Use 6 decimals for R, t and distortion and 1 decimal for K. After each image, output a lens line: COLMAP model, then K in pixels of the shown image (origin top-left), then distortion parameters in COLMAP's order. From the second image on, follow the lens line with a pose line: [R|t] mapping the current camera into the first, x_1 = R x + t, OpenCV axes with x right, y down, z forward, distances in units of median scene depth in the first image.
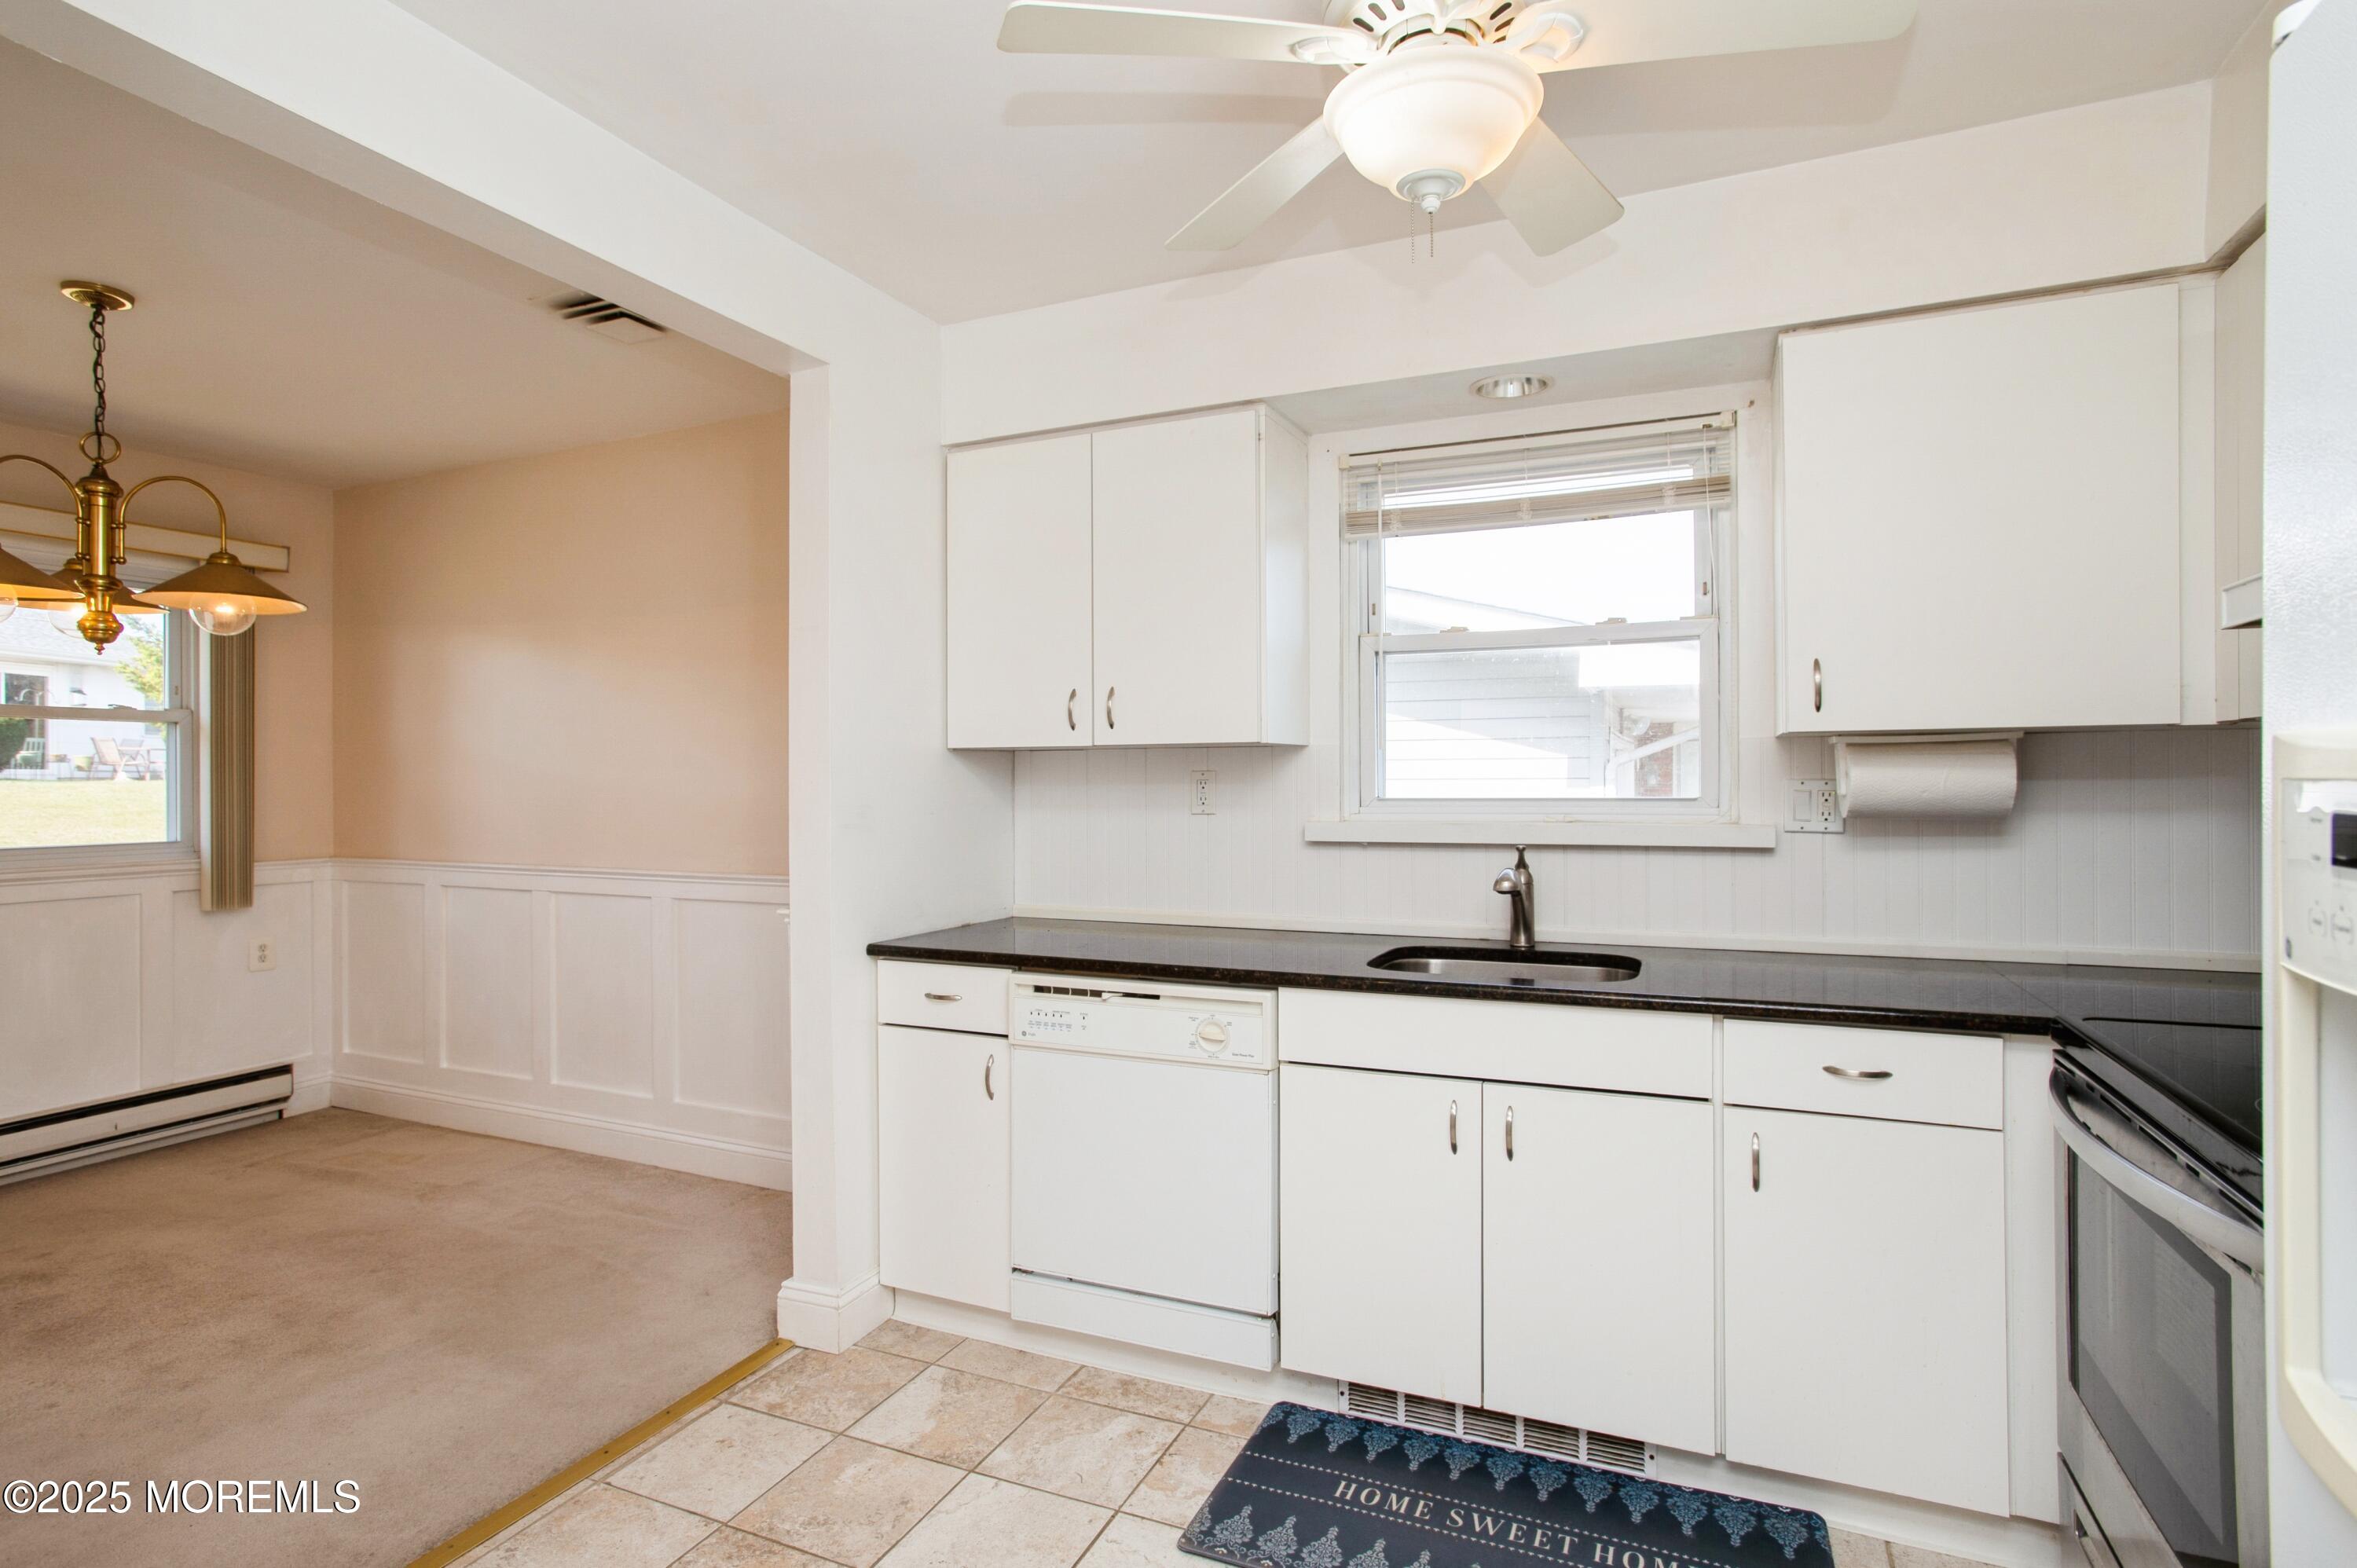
lens RADIAL K [[1175.3, 0, 1178.5], [0, 1175.3, 784.0], [0, 0, 1]] dist [-0.004527, -0.000506]
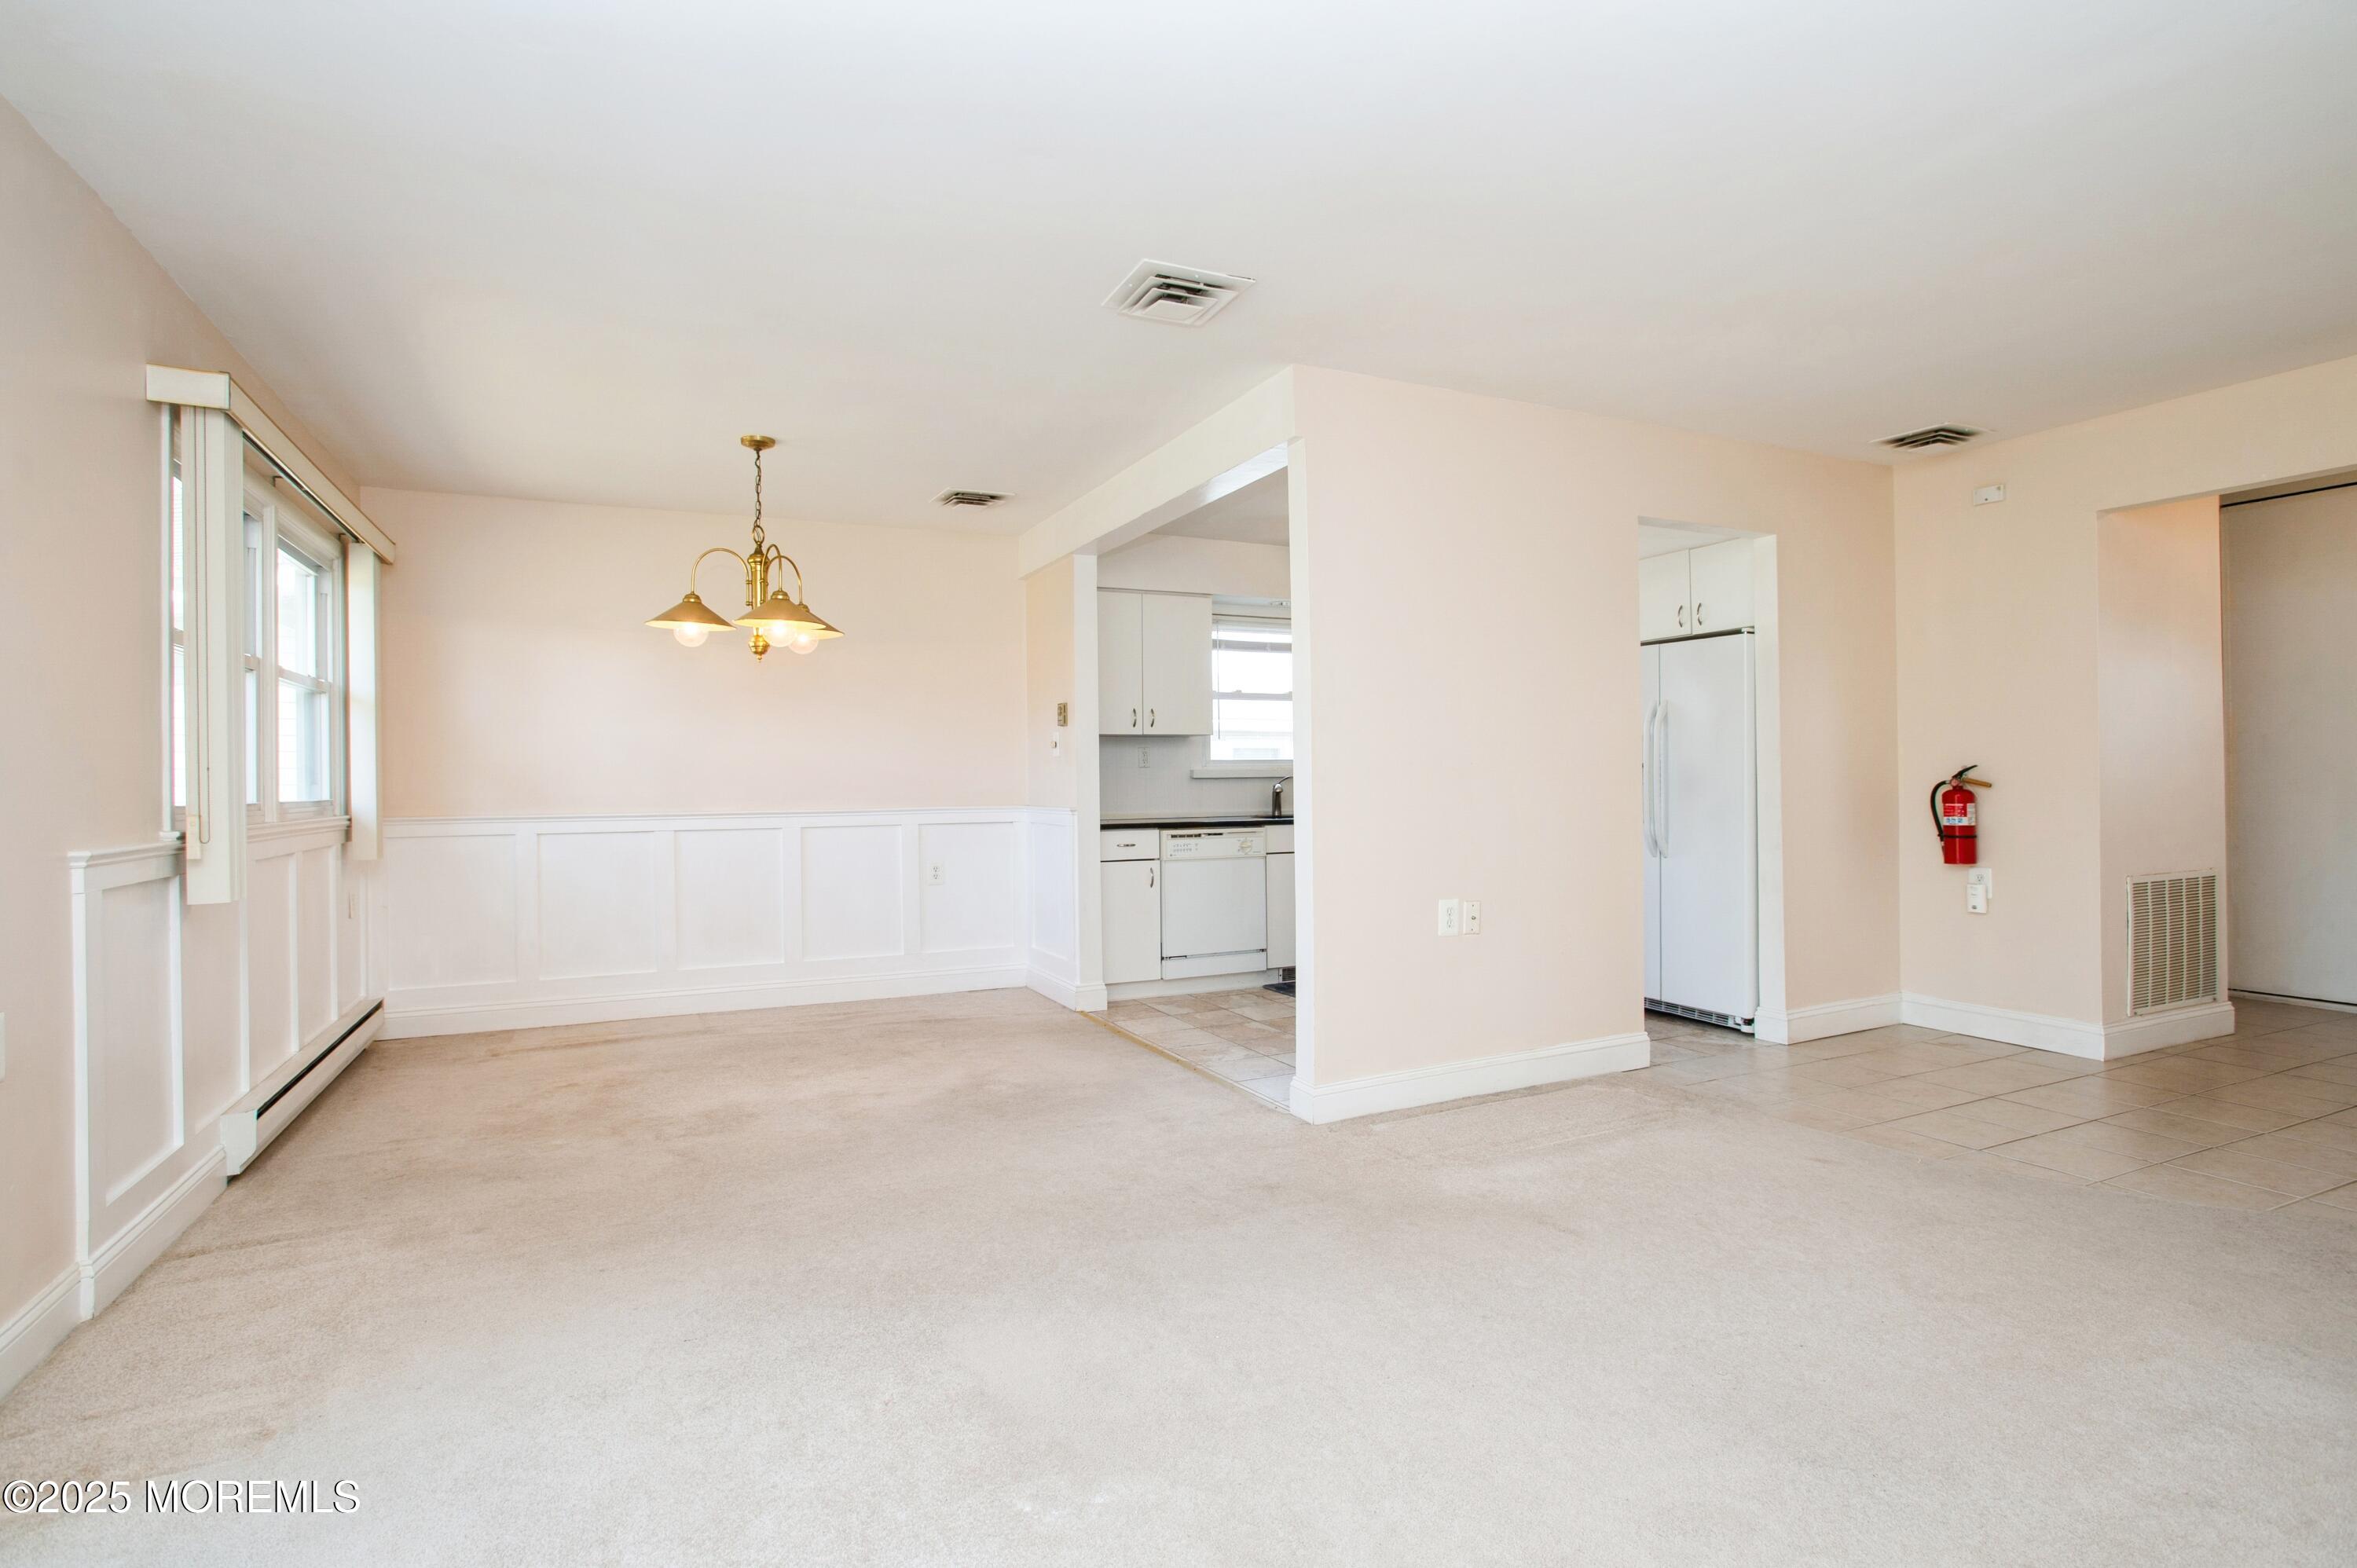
lens RADIAL K [[1155.2, 0, 1173.3], [0, 1155.2, 780.9], [0, 0, 1]] dist [-0.063782, 0.037904]
pose [[0.642632, -0.001348, 0.766174, -1.807149], [0.012468, 0.999884, -0.008698, 0.079166], [-0.766073, 0.015142, 0.642575, -0.468865]]
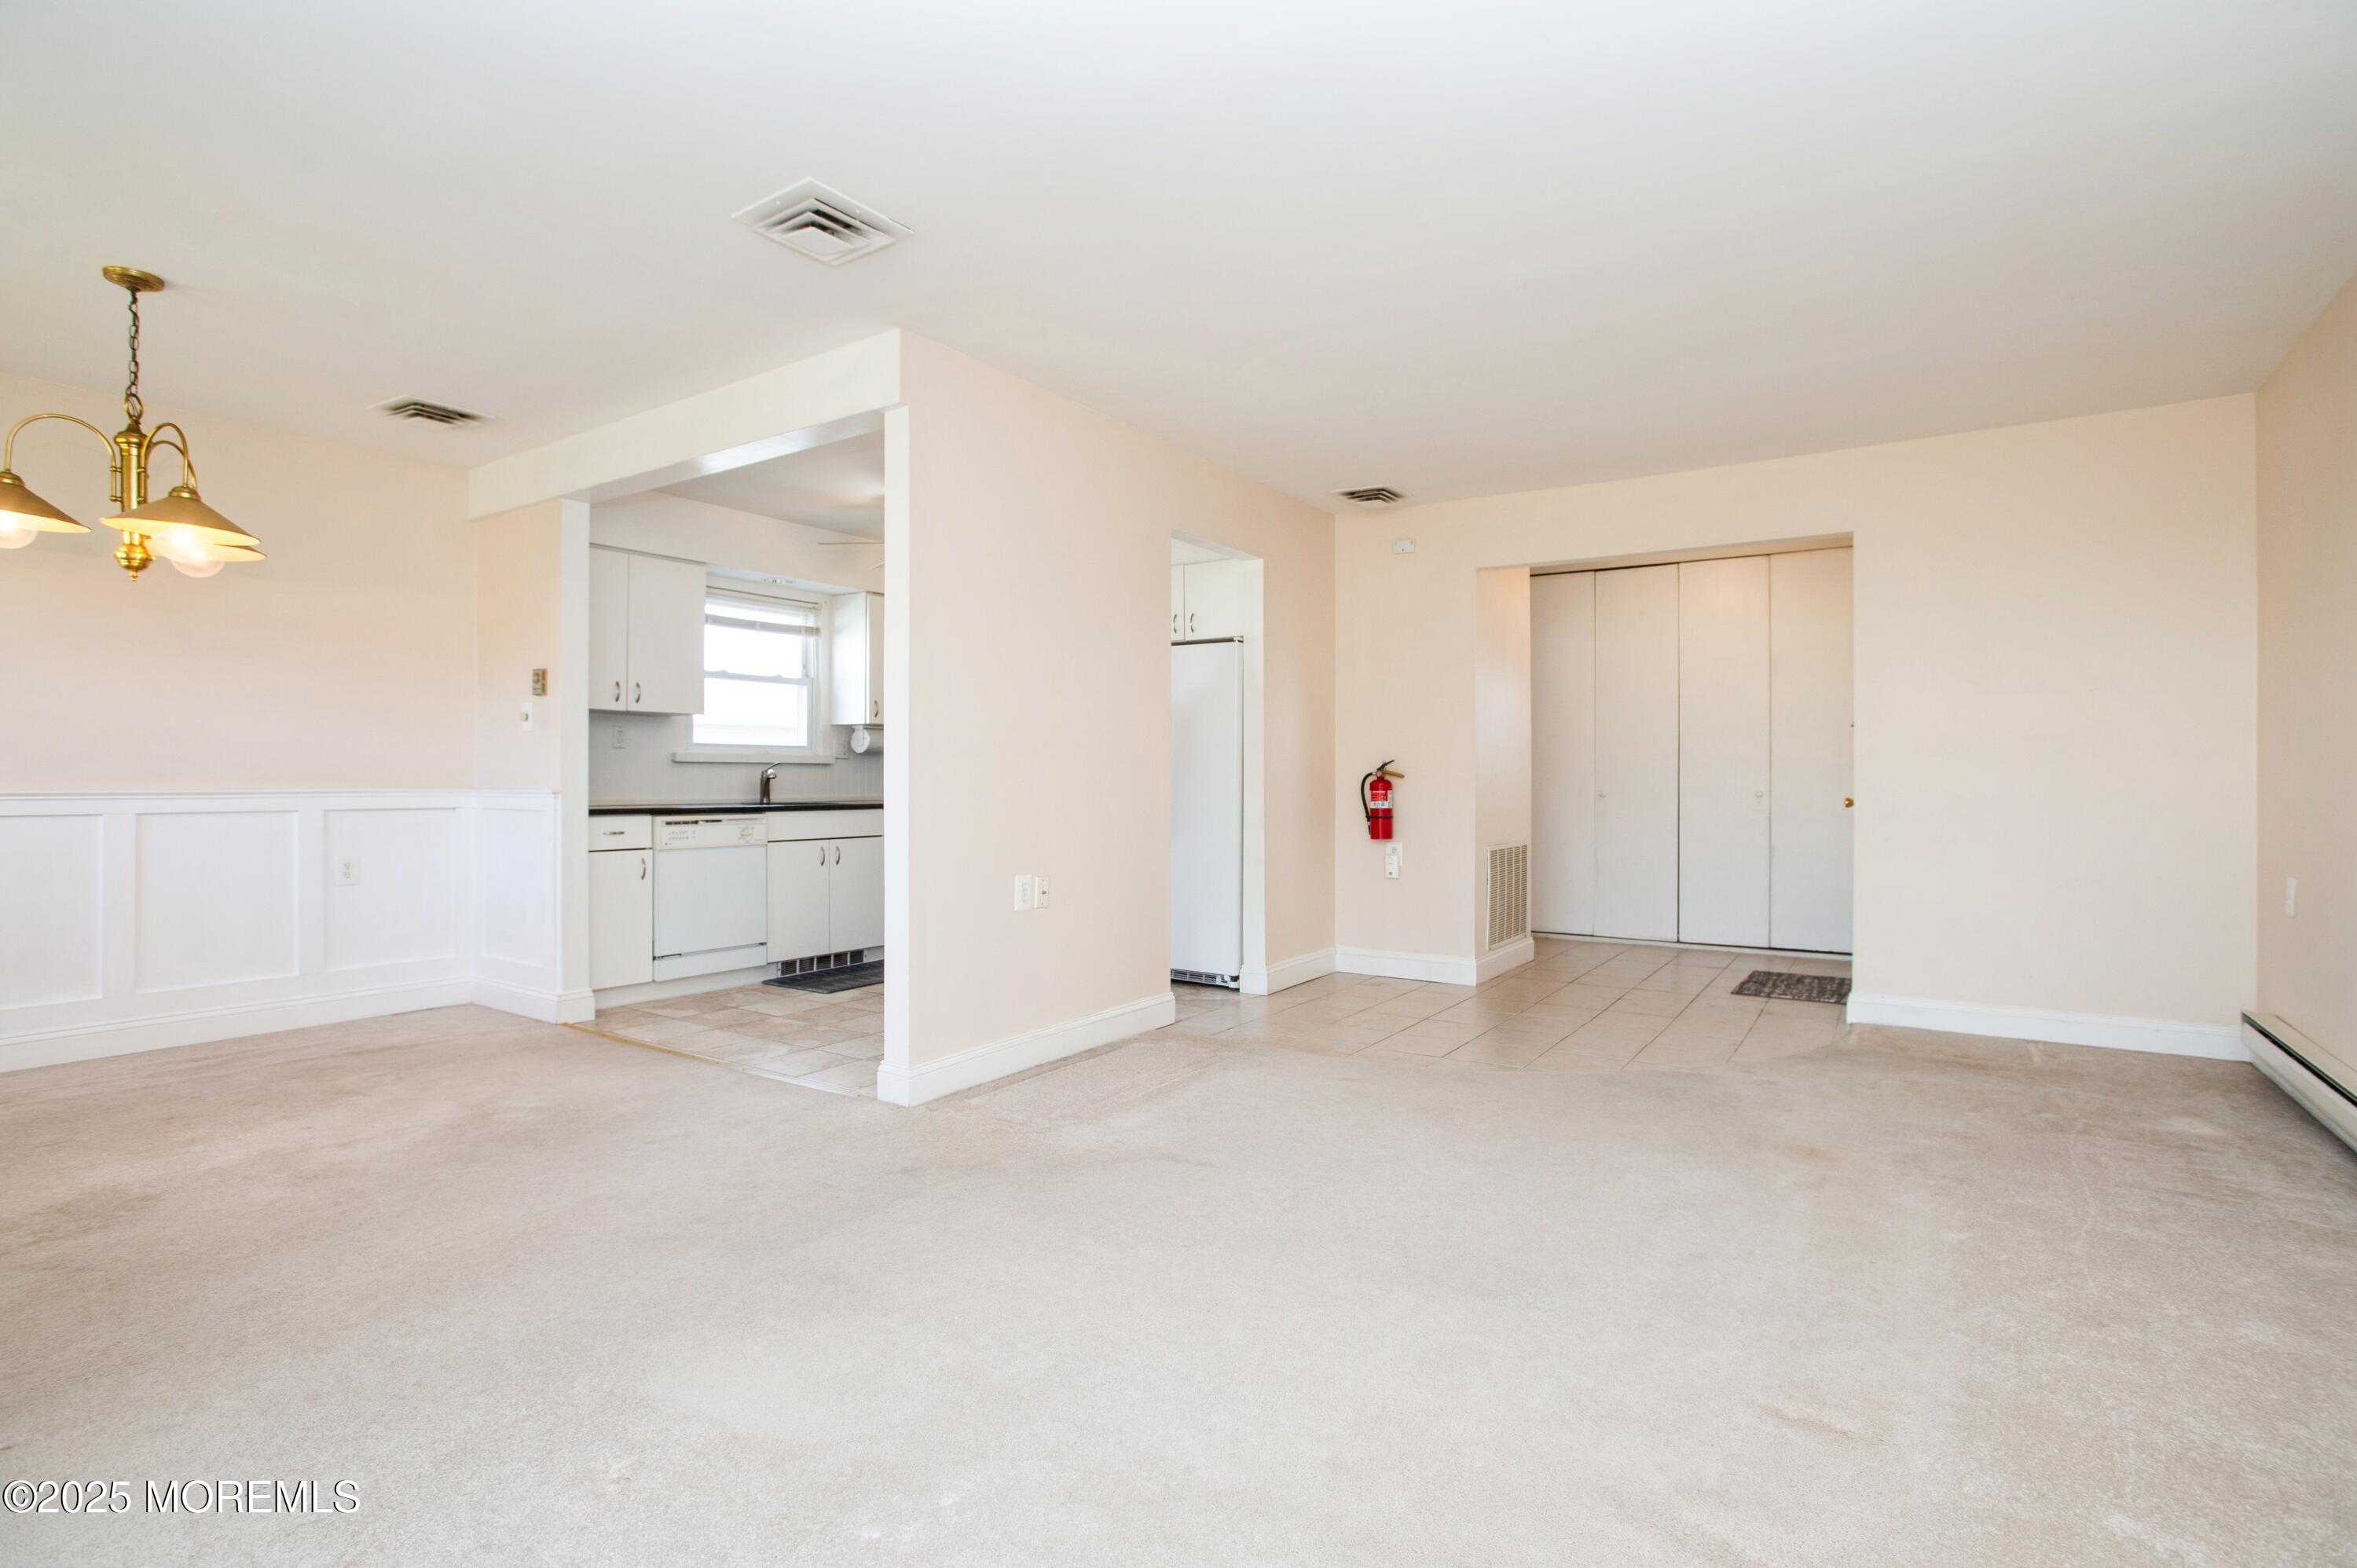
lens RADIAL K [[1131.0, 0, 1178.5], [0, 1131.0, 784.0], [0, 0, 1]] dist [-0.060902, 0.031484]
pose [[0.155095, 0.003328, 0.987894, -1.898349], [0.003343, 0.999987, -0.003893, 0.108181], [-0.987894, 0.003907, 0.155081, -0.226236]]
